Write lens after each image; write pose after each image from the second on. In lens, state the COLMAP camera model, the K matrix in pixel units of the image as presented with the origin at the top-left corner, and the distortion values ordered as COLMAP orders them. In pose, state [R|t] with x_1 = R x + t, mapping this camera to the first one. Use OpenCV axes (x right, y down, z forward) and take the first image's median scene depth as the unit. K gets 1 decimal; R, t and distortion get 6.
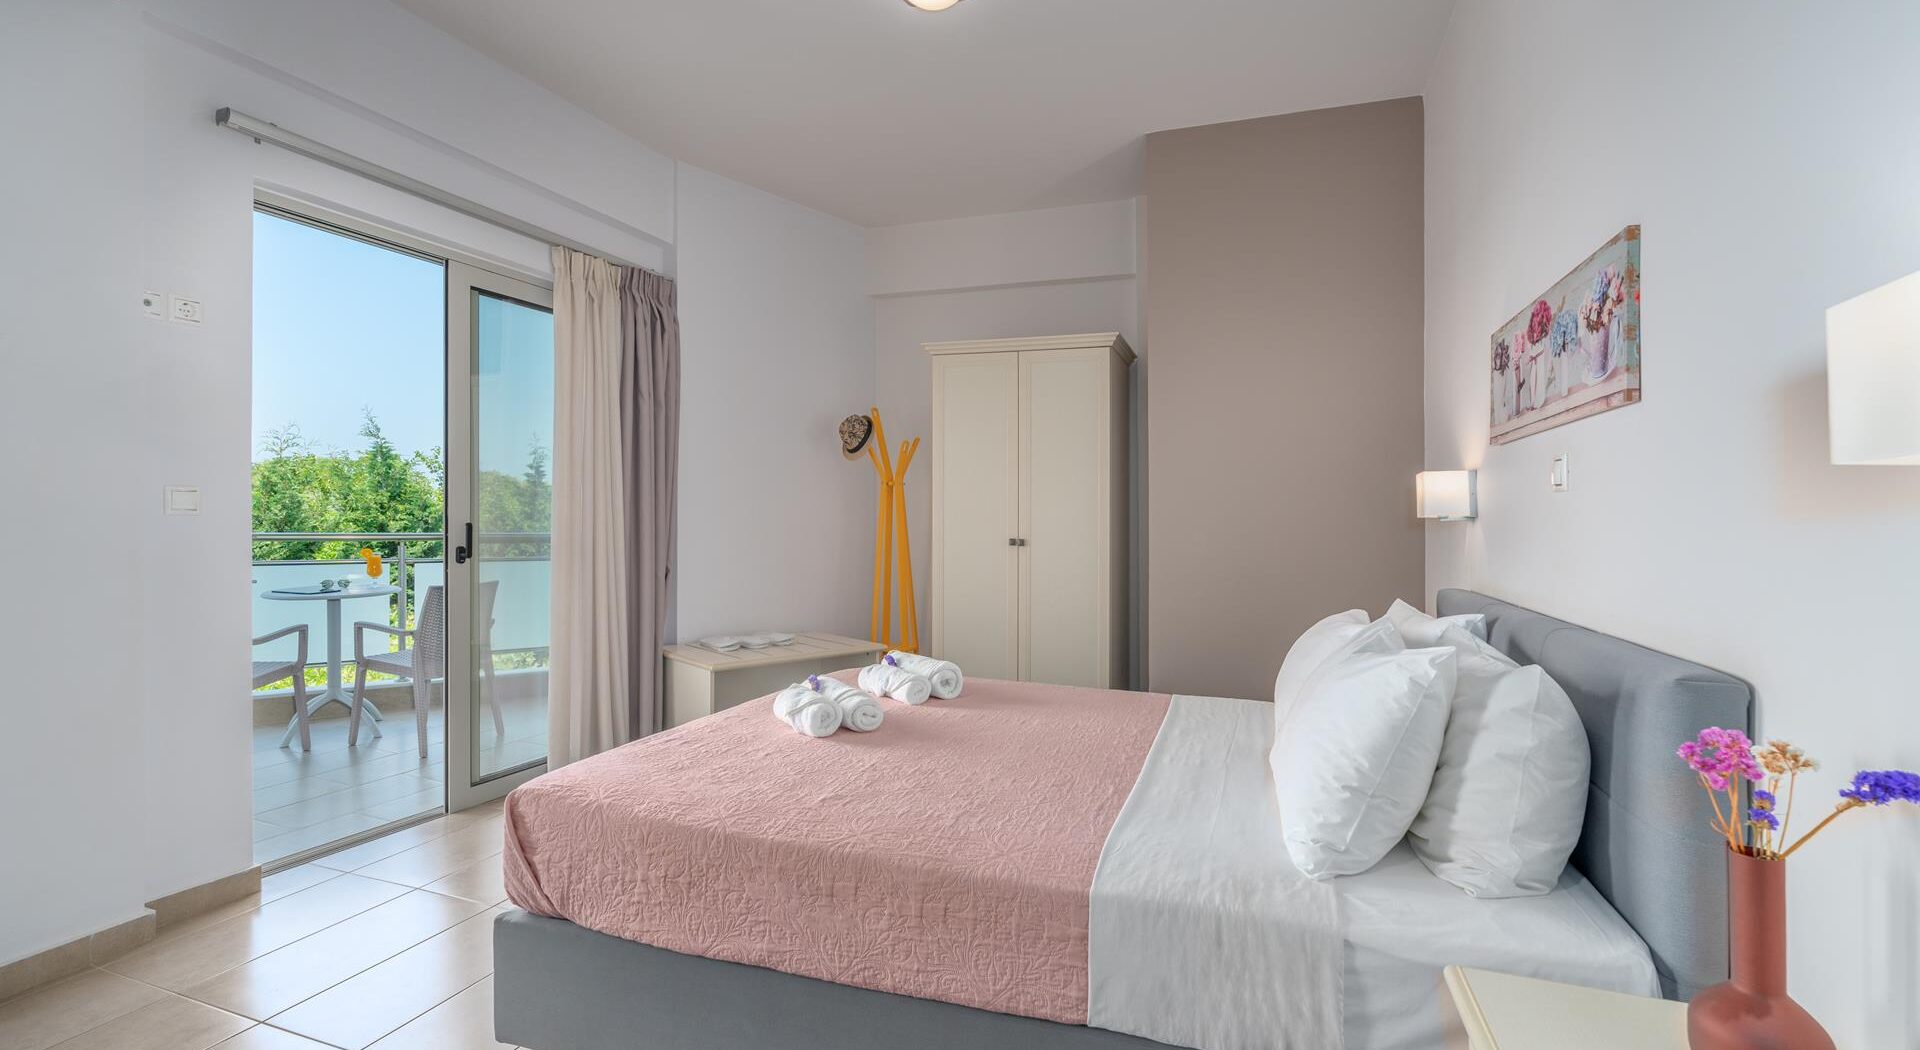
lens RADIAL K [[848.2, 0, 947.5], [0, 848.2, 511.2], [0, 0, 1]] dist [0.000173, -0.000127]
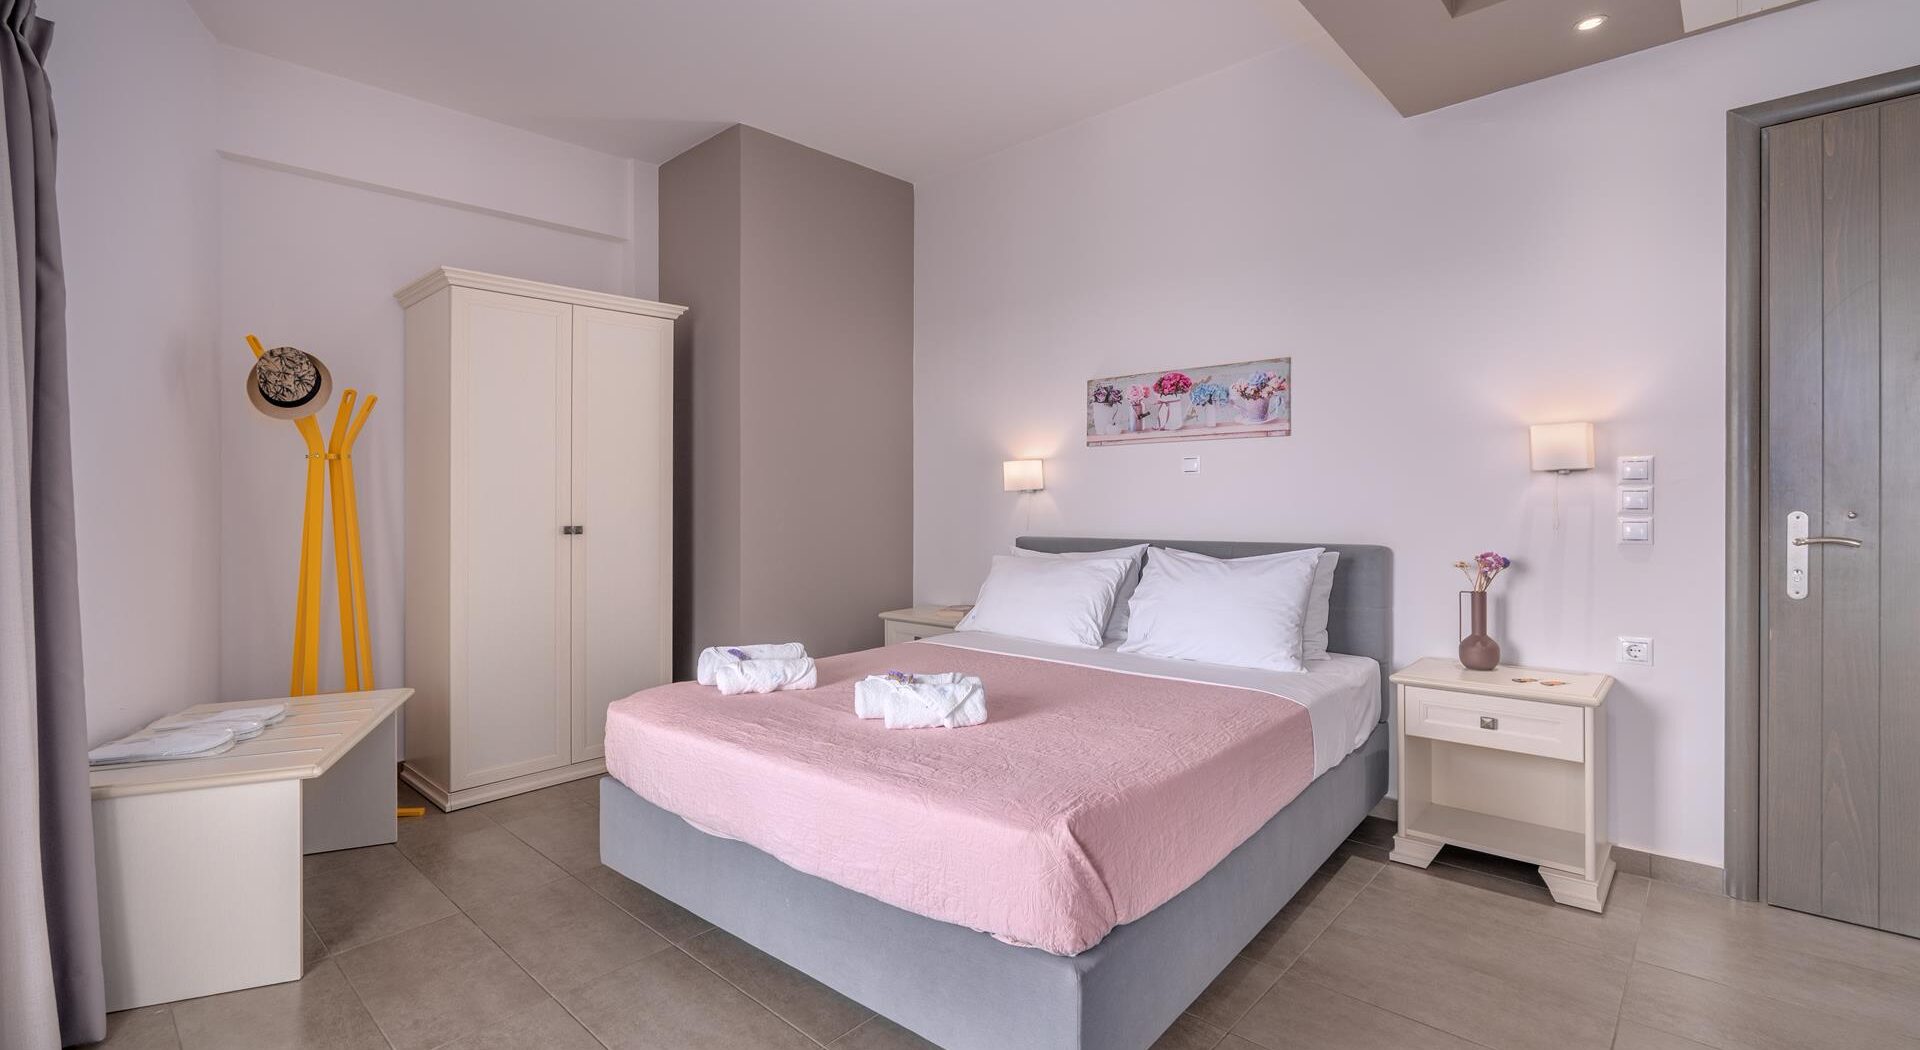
lens RADIAL K [[774.6, 0, 1058.7], [0, 774.6, 493.7], [0, 0, 1]] dist [-0.003623, -0.000158]
pose [[0.385864, -0.019815, 0.922343, -1.053127], [0.013960, 0.999780, 0.015638, -0.011993], [-0.922450, 0.006842, 0.386056, 0.611598]]
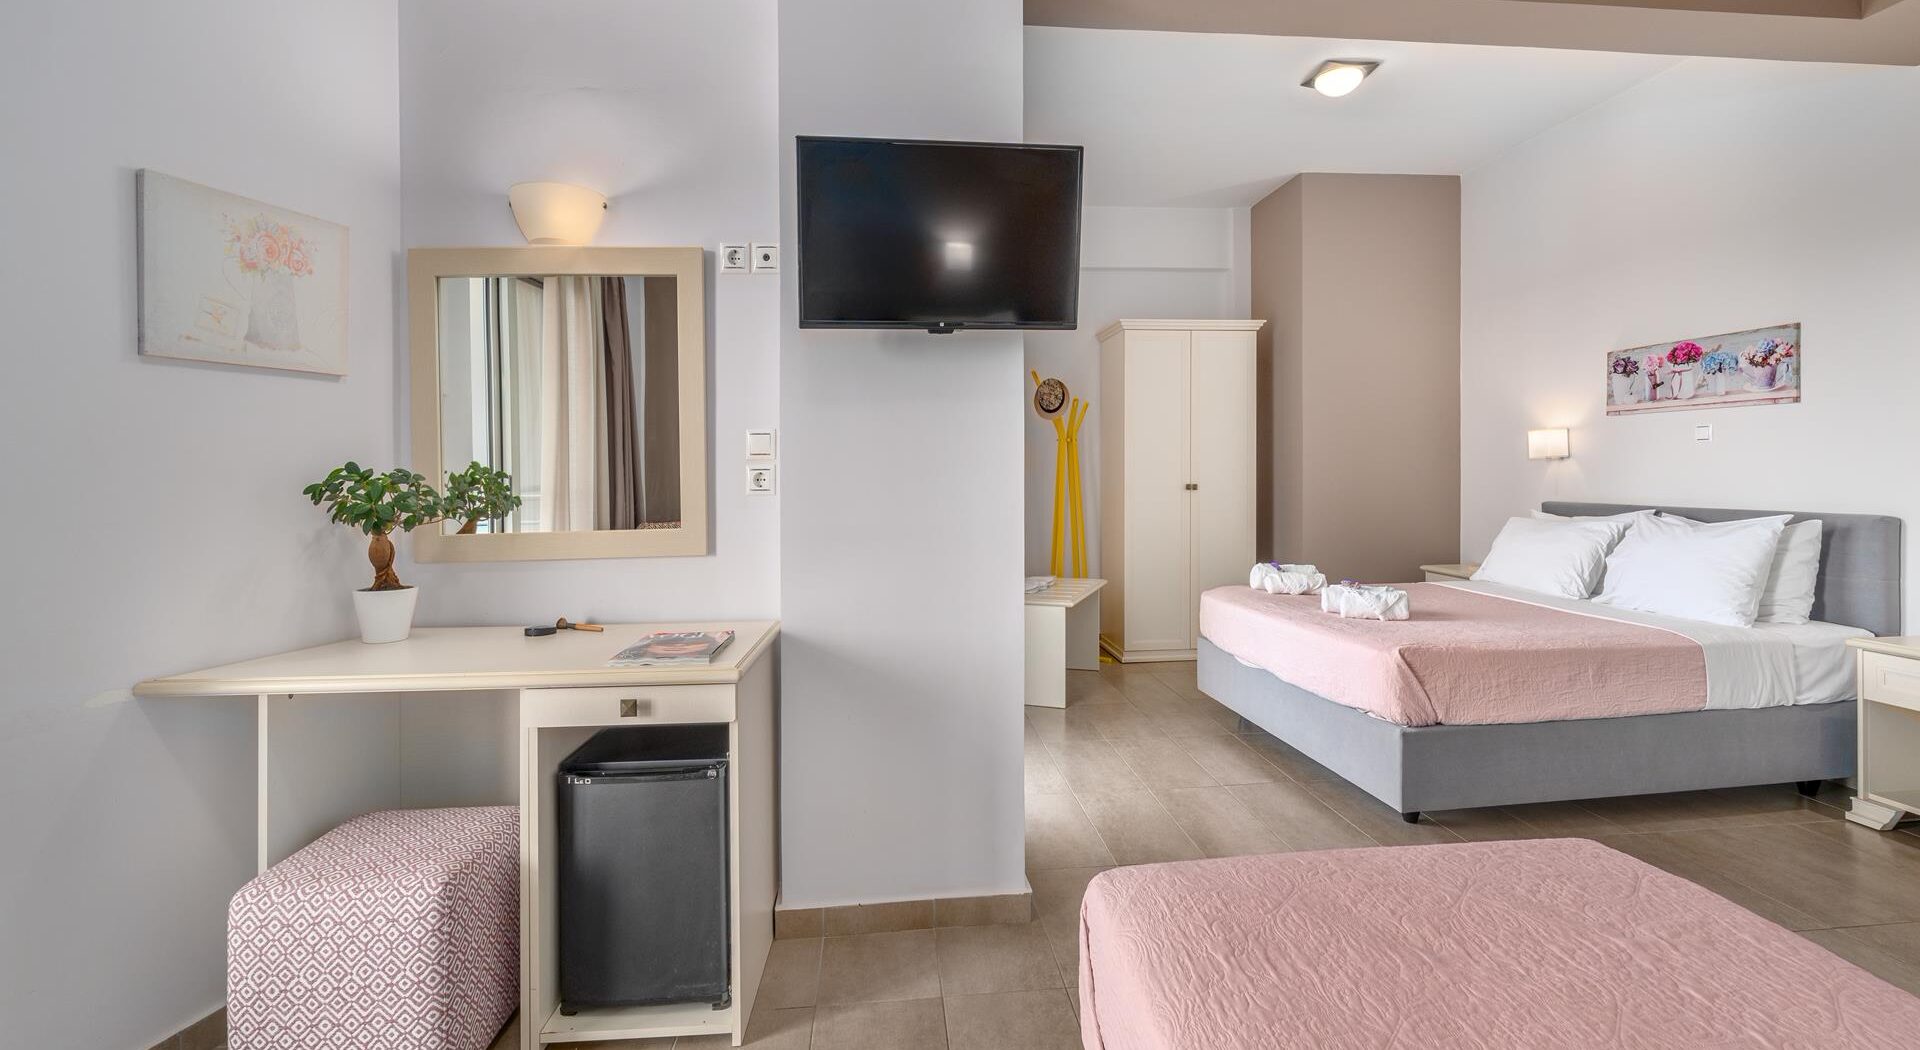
lens RADIAL K [[864.5, 0, 1122.0], [0, 864.5, 475.2], [0, 0, 1]] dist [-0.000609, -0.000144]
pose [[0.874236, -0.030537, 0.484540, -1.450194], [0.022900, 0.999503, 0.021674, -0.022956], [-0.484960, -0.007852, 0.874501, -0.093029]]
